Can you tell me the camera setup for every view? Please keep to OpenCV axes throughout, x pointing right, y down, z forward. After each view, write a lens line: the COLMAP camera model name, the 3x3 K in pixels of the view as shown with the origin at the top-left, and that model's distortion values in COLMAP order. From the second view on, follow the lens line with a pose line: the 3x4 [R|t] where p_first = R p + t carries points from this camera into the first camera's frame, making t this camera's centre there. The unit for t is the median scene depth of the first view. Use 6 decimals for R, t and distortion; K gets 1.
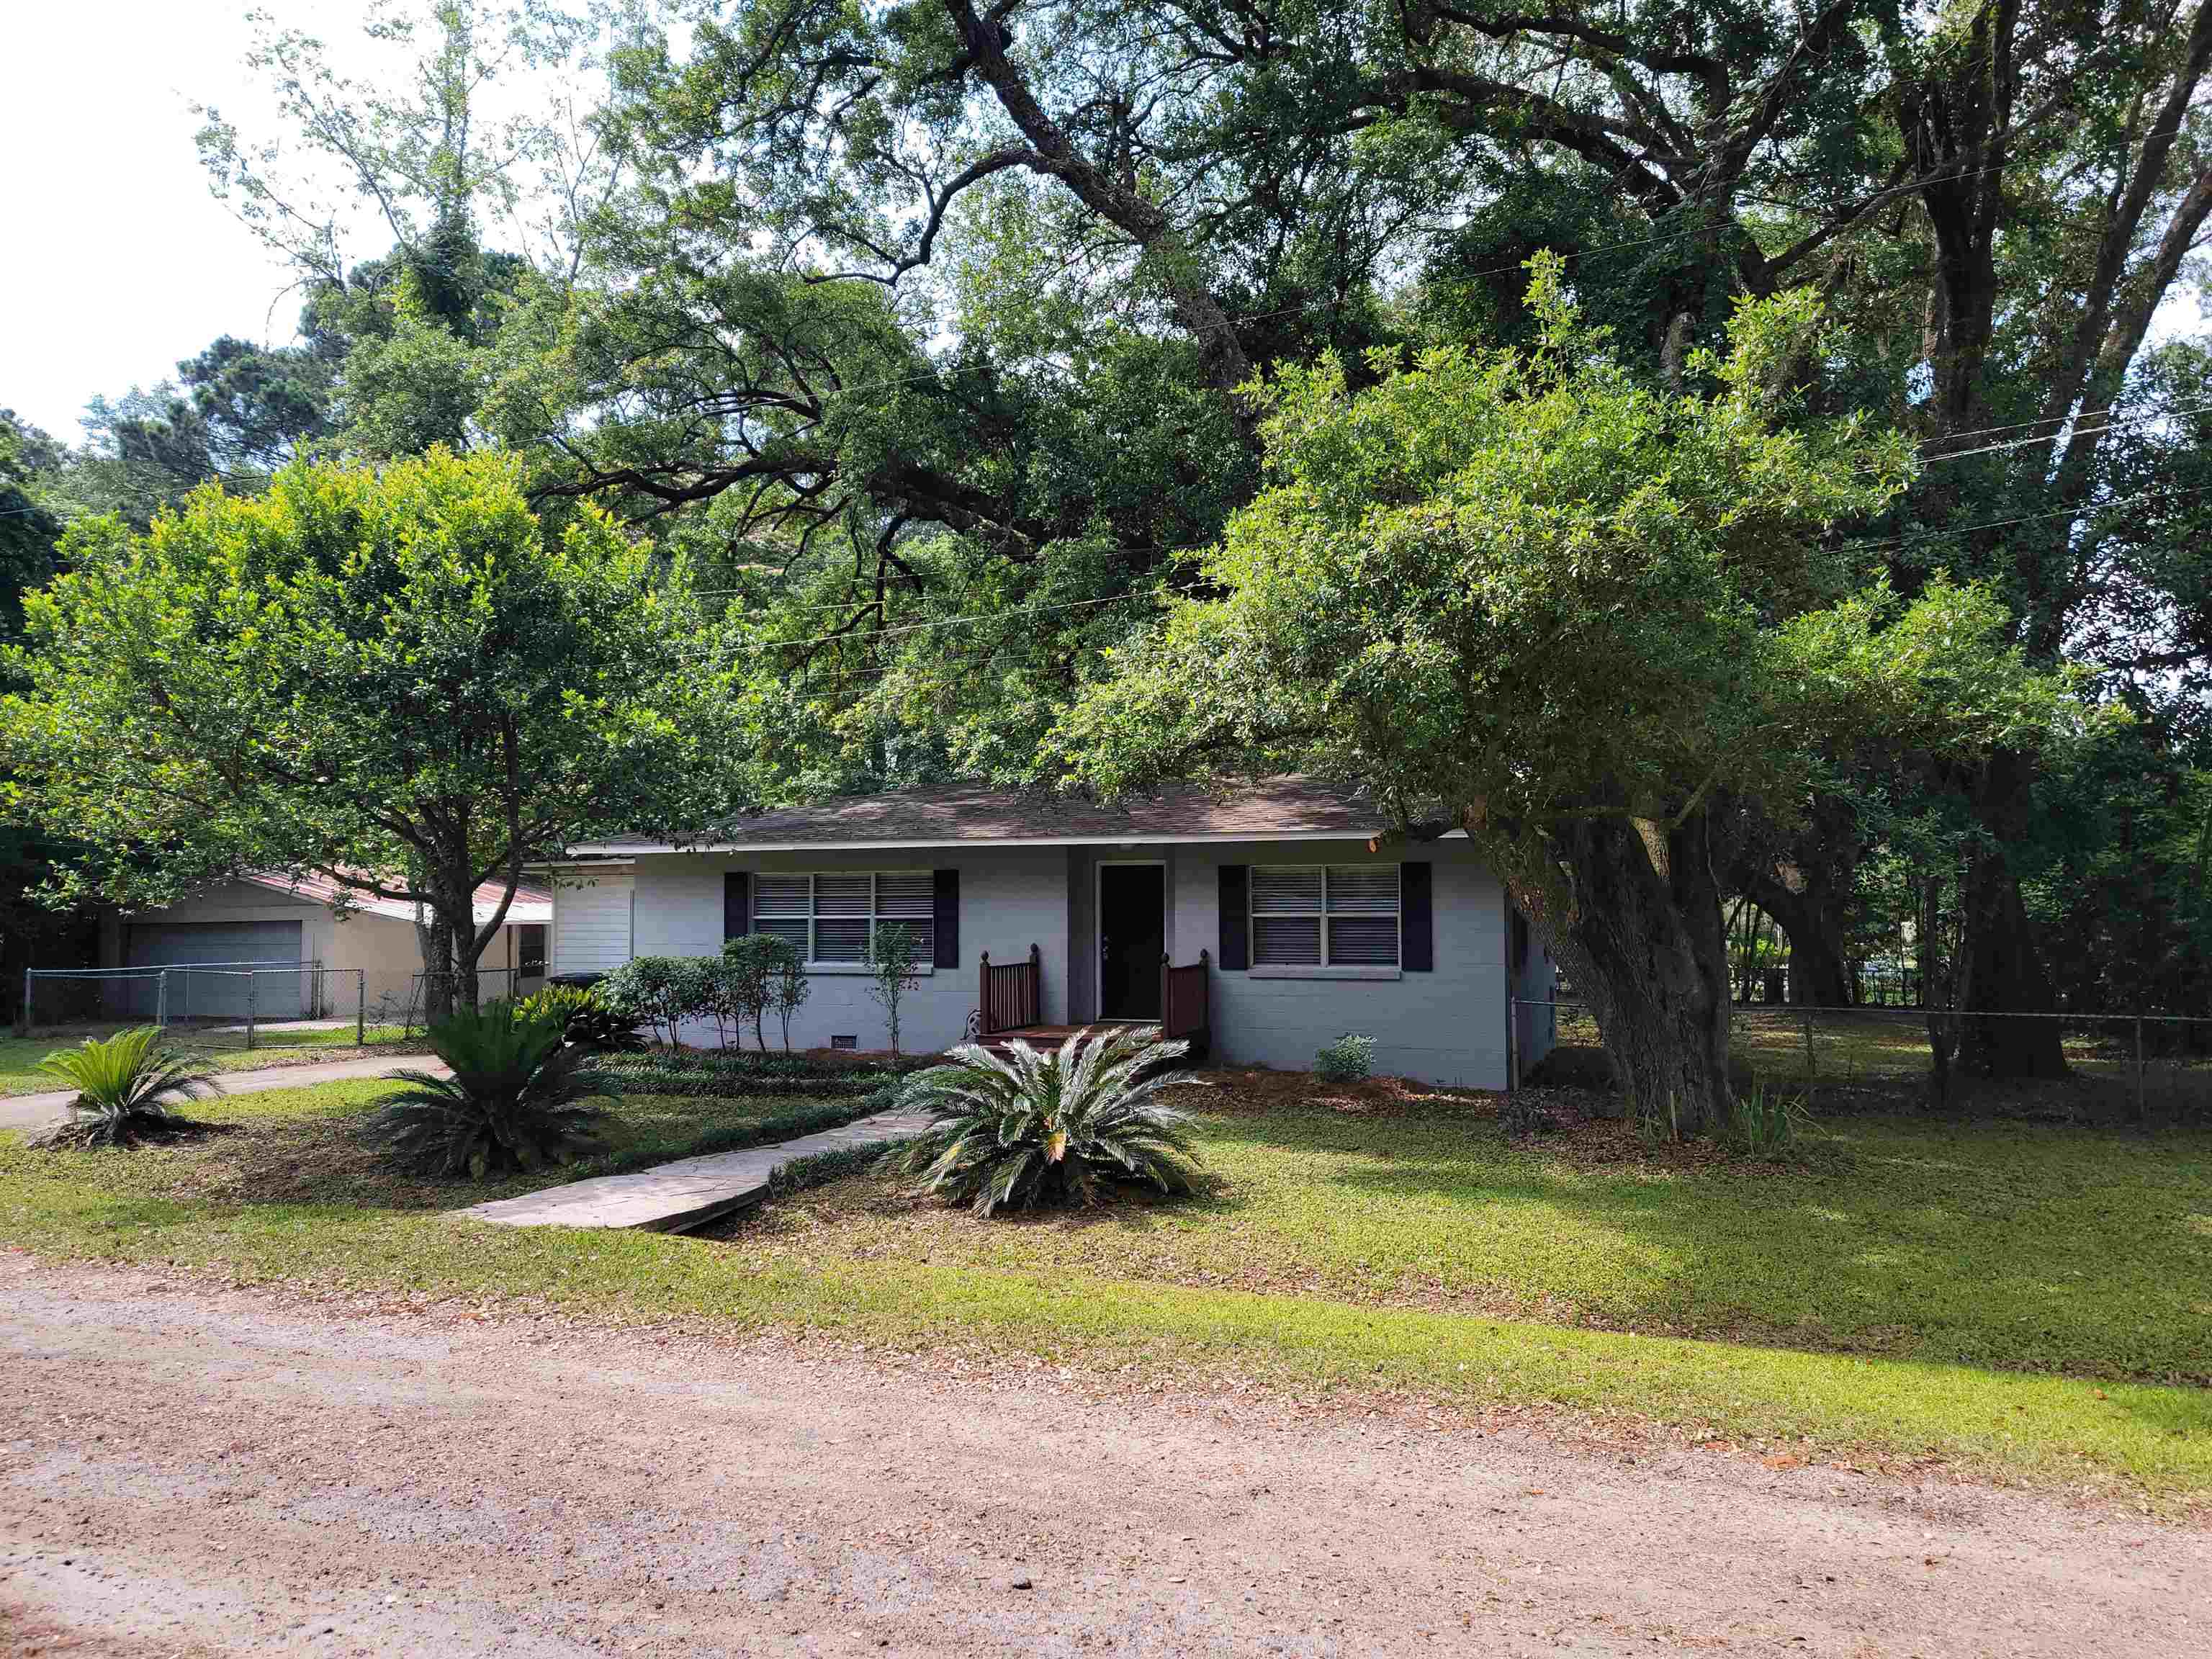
lens RADIAL K [[1543.9, 0, 1119.7], [0, 1543.9, 823.9], [0, 0, 1]] dist [0.063174, -0.054663]
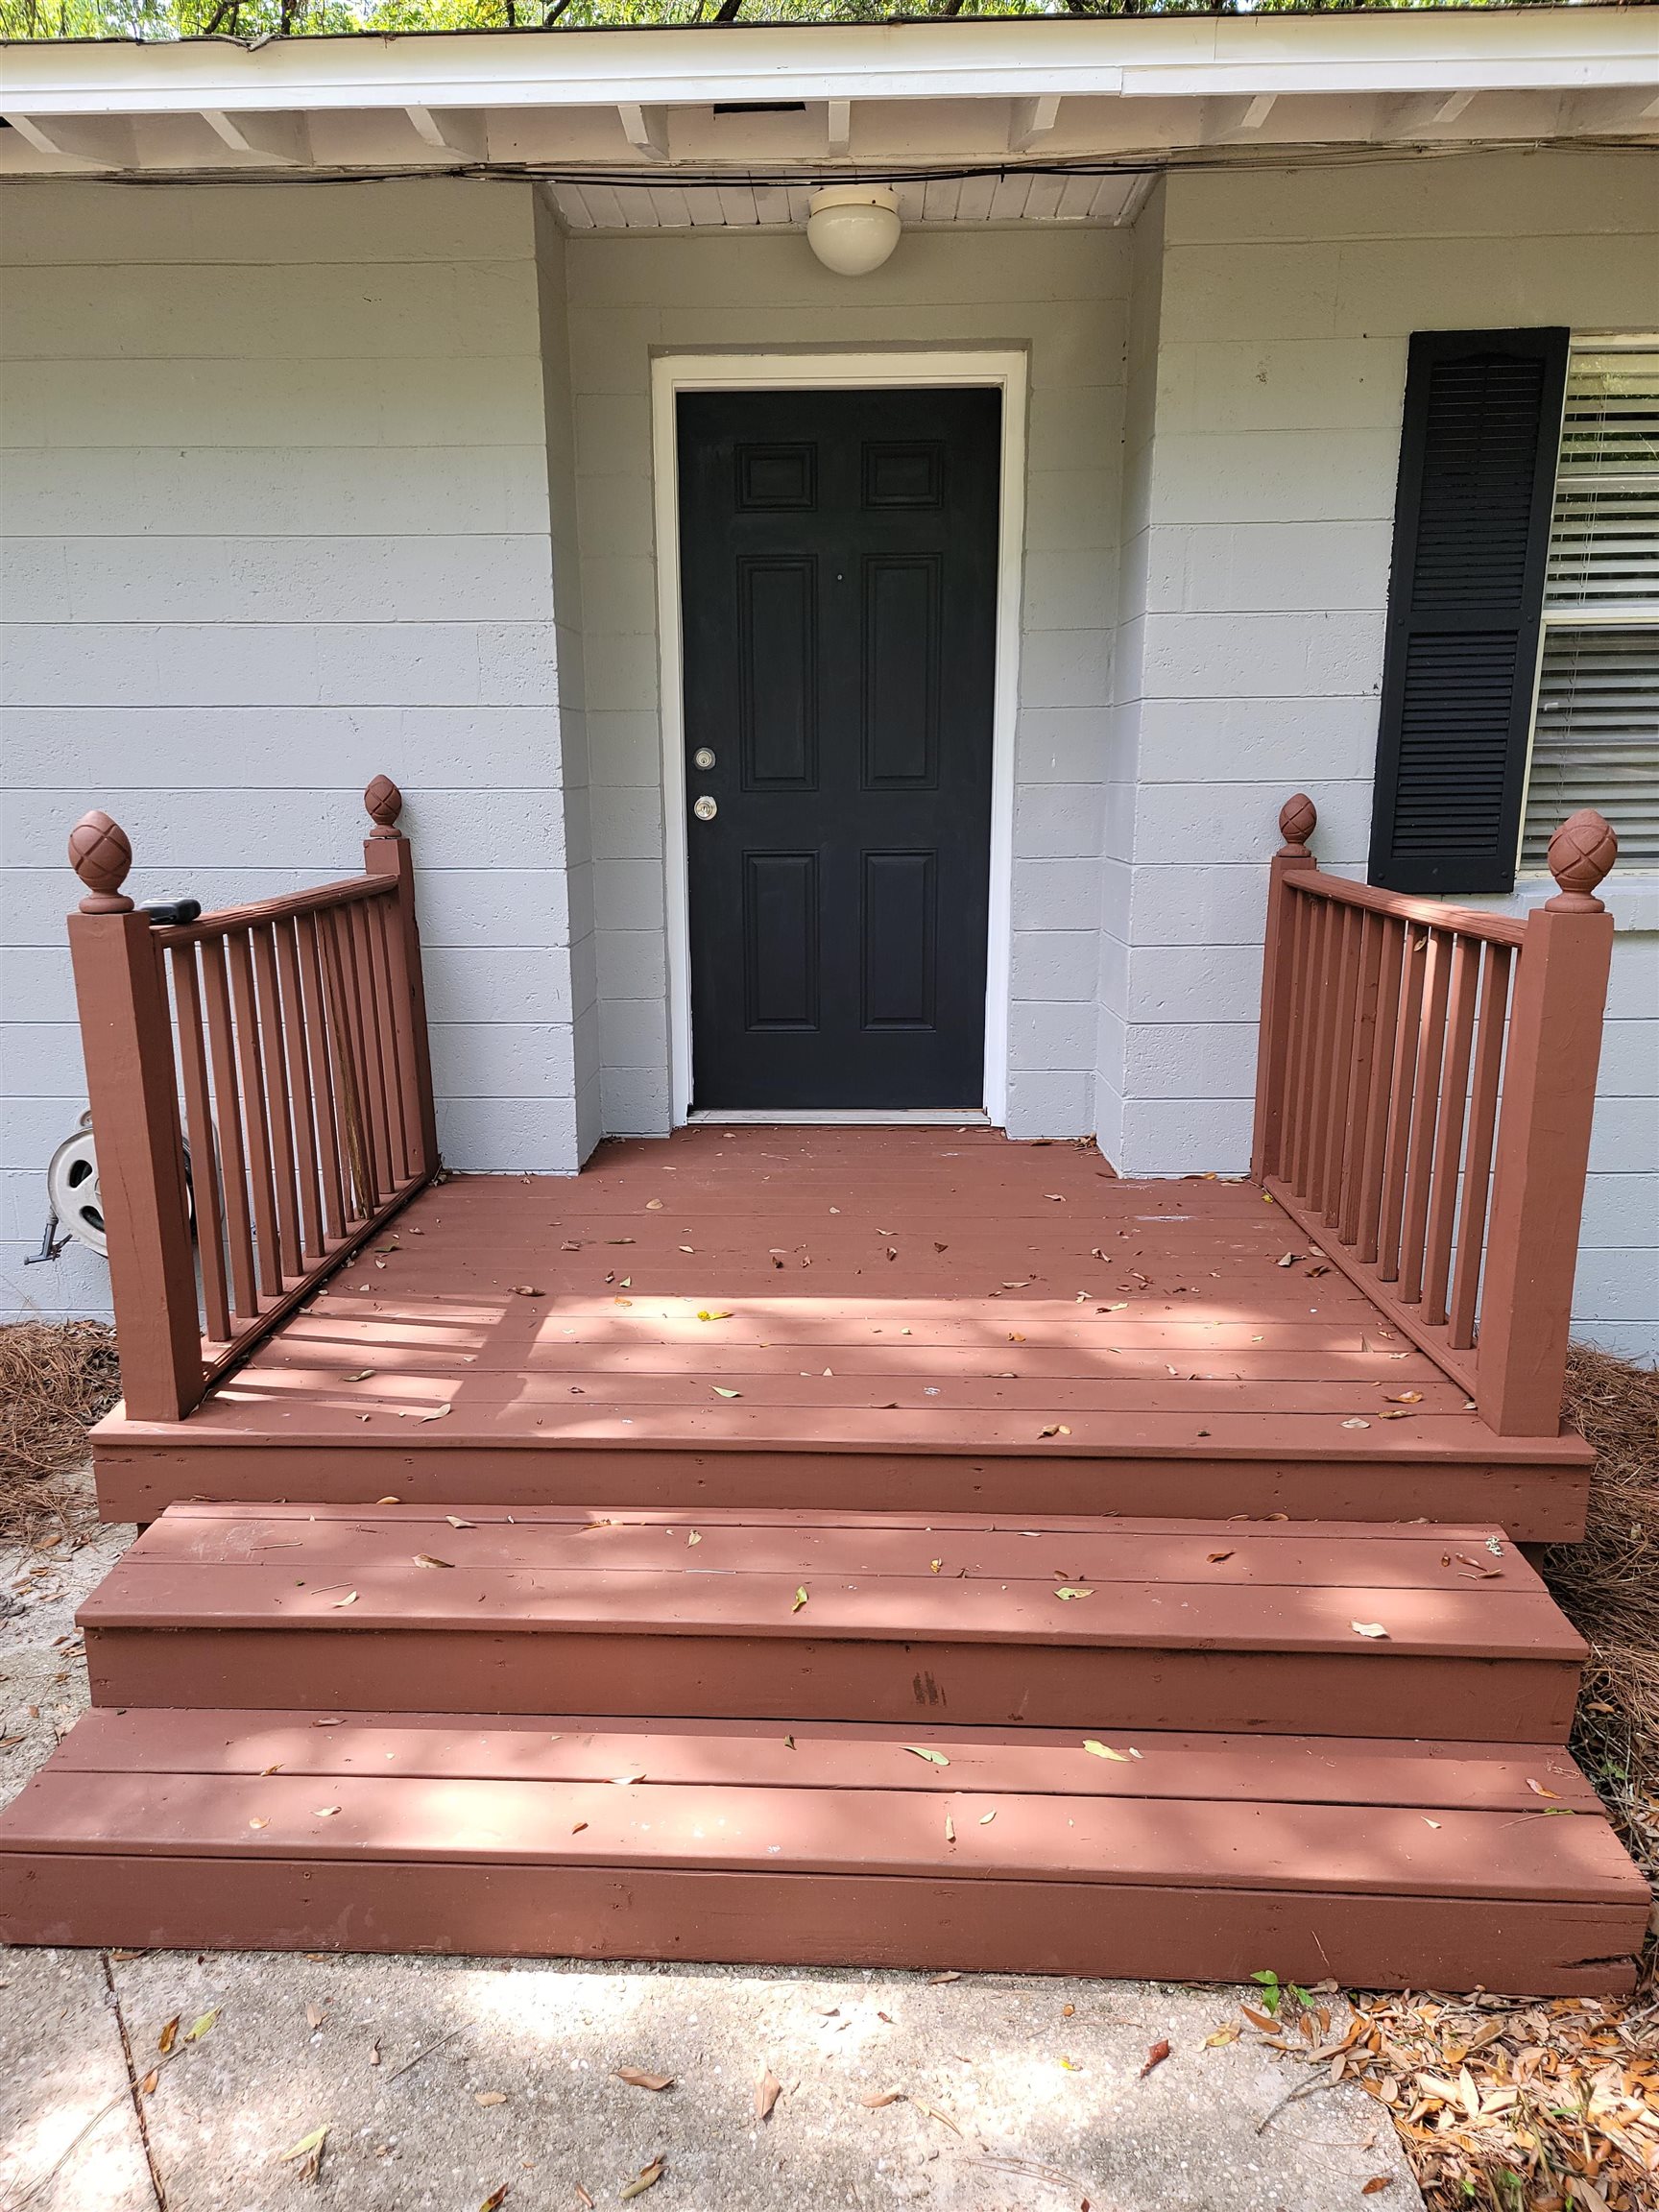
lens RADIAL K [[1543.9, 0, 820.4], [0, 1543.9, 1113.5], [0, 0, 1]] dist [0.063174, -0.054663]
pose [[0.946350, -0.068944, 0.315703, -0.069927], [-0.016719, 0.965220, 0.260906, 0.068307], [-0.322710, -0.252186, 0.912283, 0.815436]]
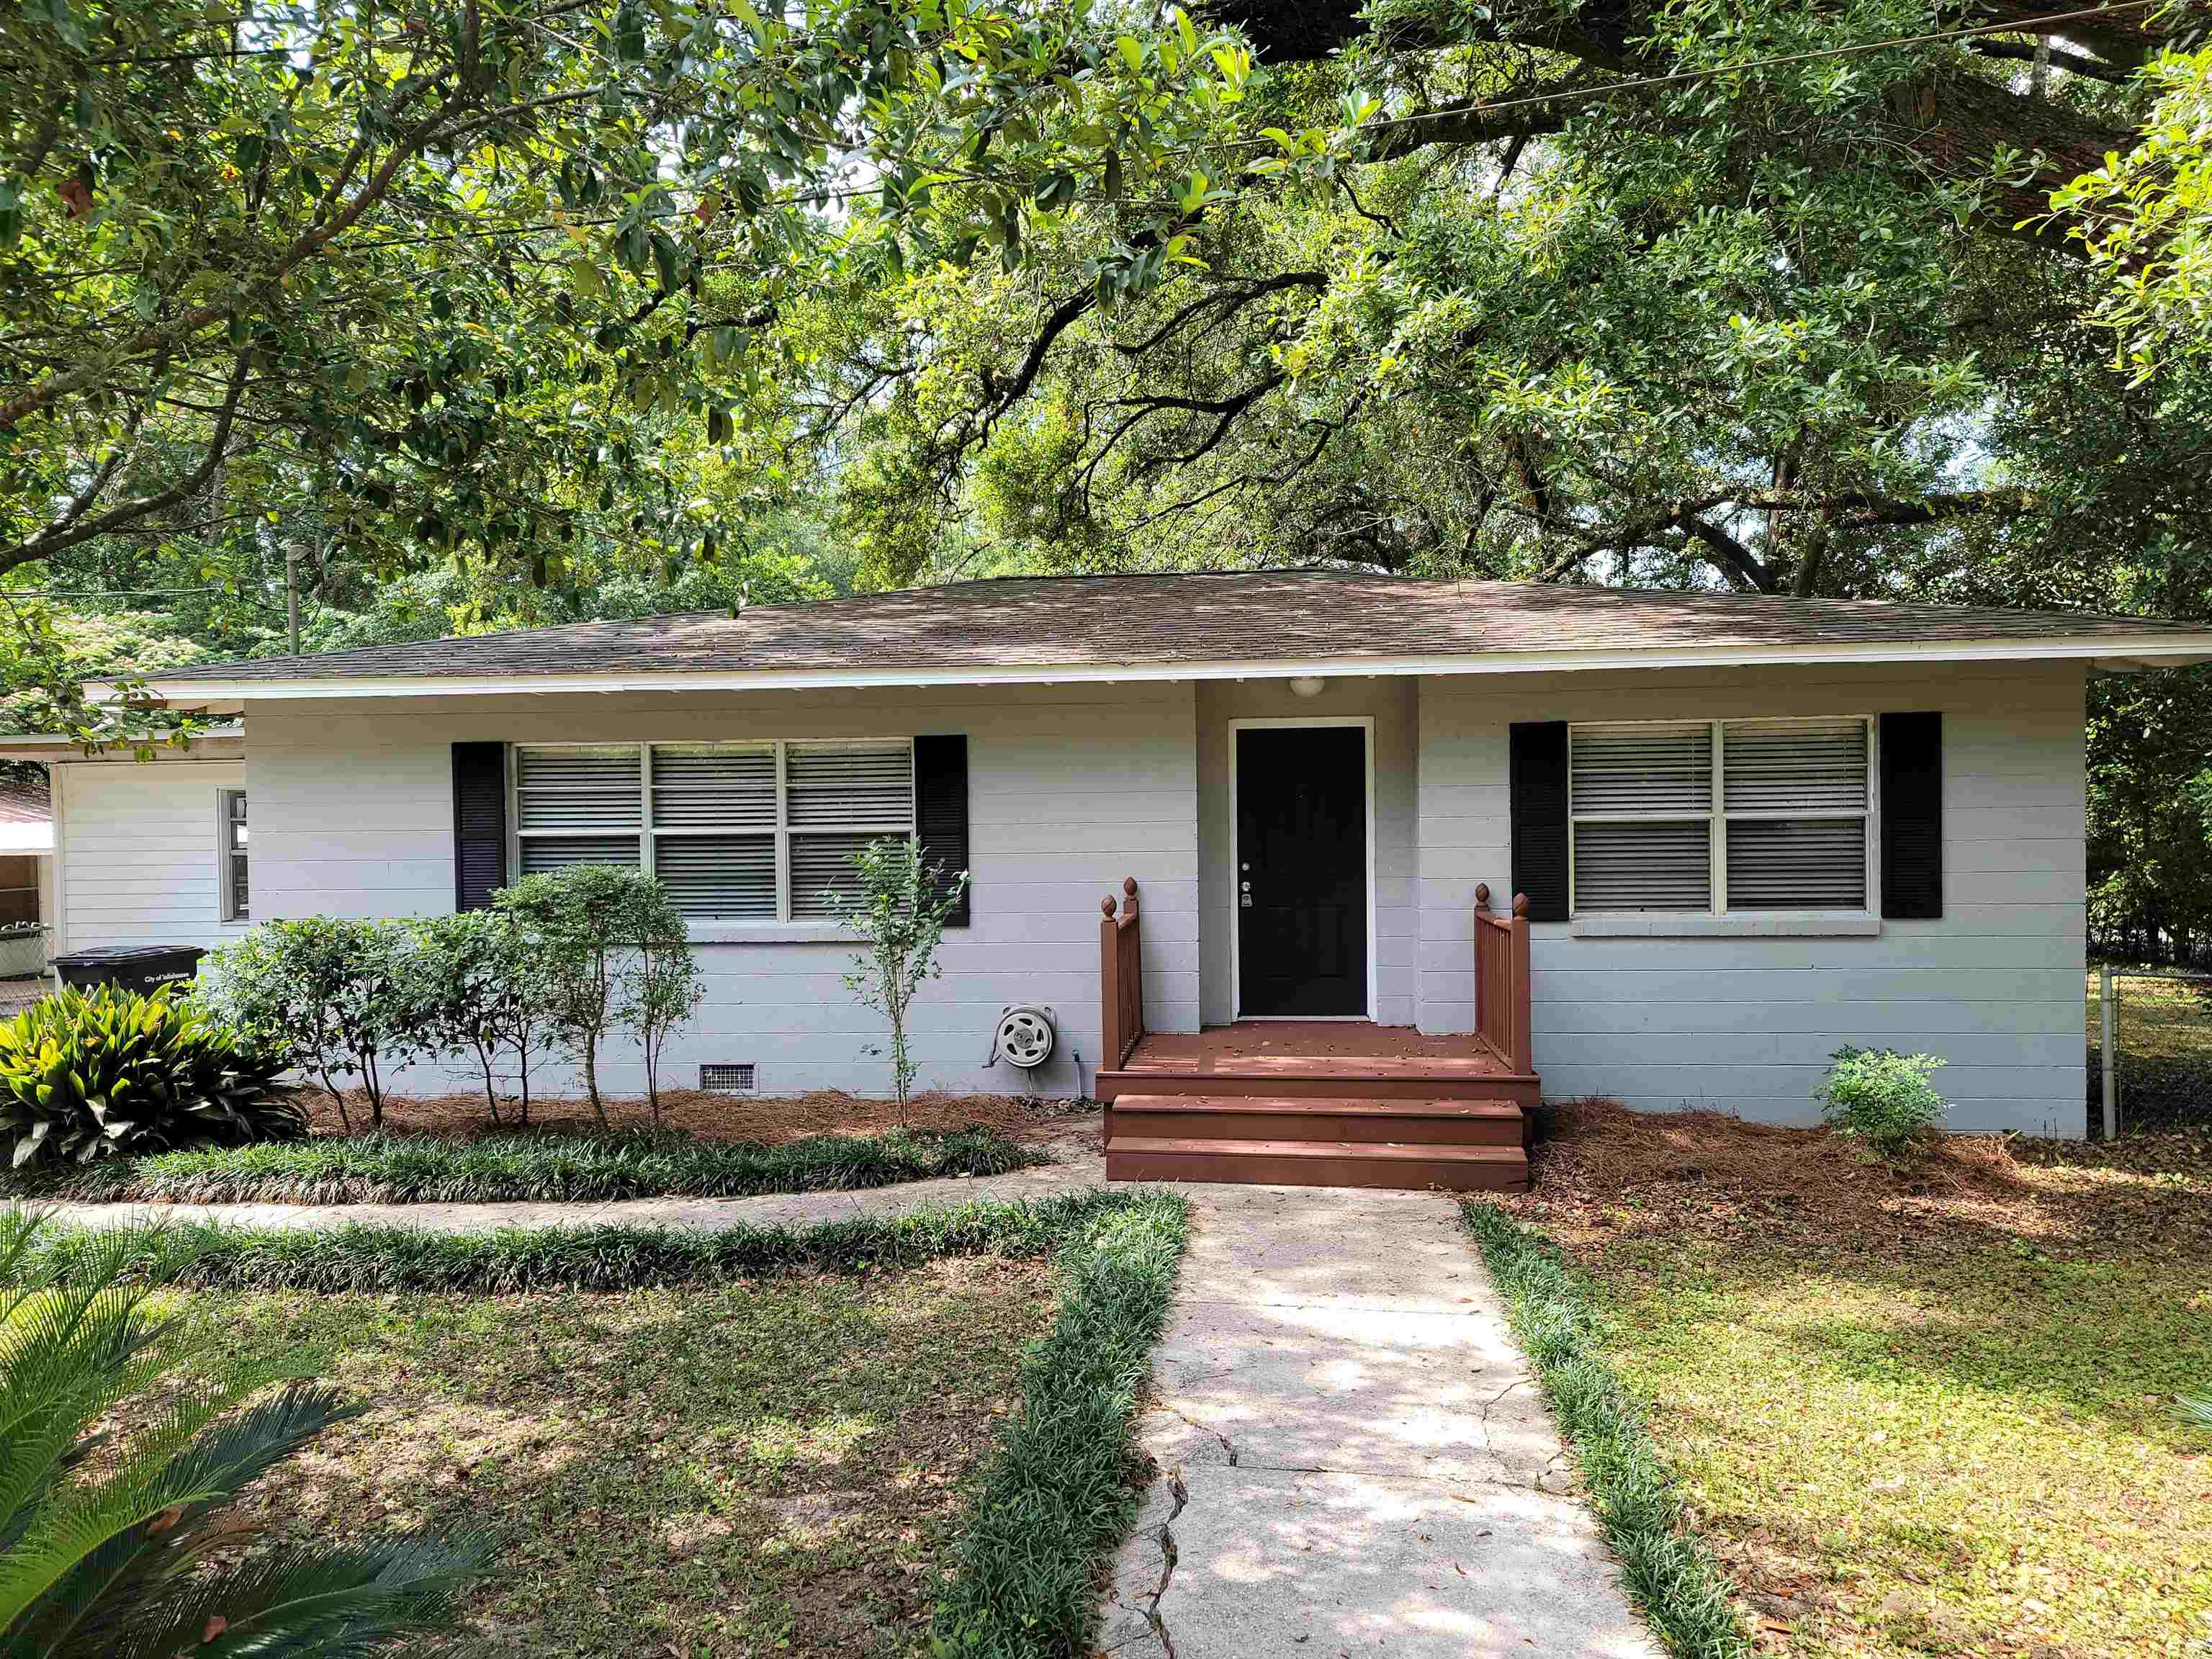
lens RADIAL K [[1543.9, 0, 1112.0], [0, 1543.9, 852.3], [0, 0, 1]] dist [0.063174, -0.054663]
pose [[0.969727, -0.010037, 0.243986, -0.192256], [-0.005499, 0.998004, 0.062912, 0.037803], [-0.244131, -0.062349, 0.967736, 0.518641]]
